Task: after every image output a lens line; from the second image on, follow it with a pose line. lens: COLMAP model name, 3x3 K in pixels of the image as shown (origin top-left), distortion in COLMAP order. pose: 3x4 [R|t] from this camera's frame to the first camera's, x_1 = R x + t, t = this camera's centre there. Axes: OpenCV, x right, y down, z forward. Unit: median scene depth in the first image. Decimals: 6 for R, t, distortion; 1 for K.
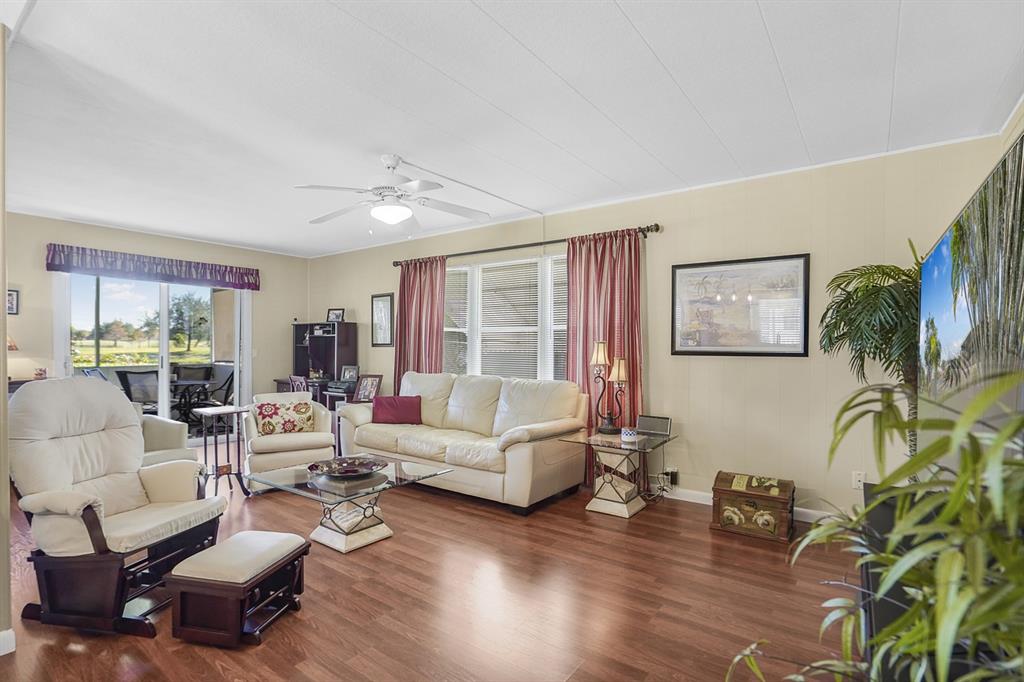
lens RADIAL K [[508.3, 0, 512.6], [0, 508.3, 358.9], [0, 0, 1]] dist [-0.043895, -0.000004]
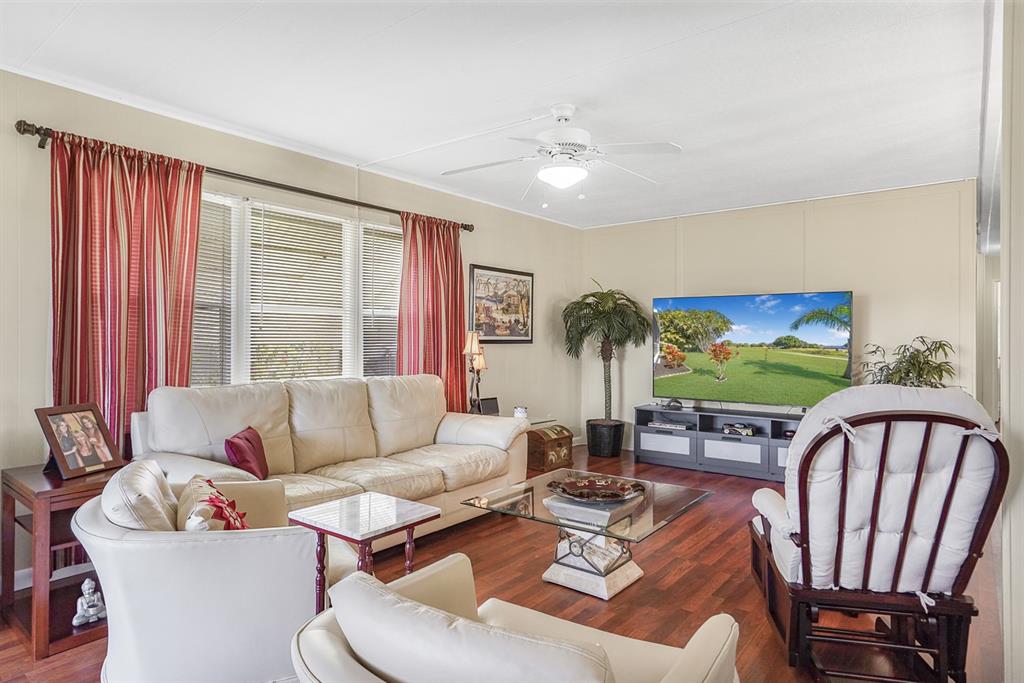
lens RADIAL K [[589.7, 0, 512.0], [0, 589.7, 341.5], [0, 0, 1]] dist [0.000379, 0.019557]
pose [[0.035723, -0.014182, 0.999261, -0.809742], [0.011802, 0.999836, 0.013769, -0.024147], [-0.999292, 0.011301, 0.035885, 0.702662]]
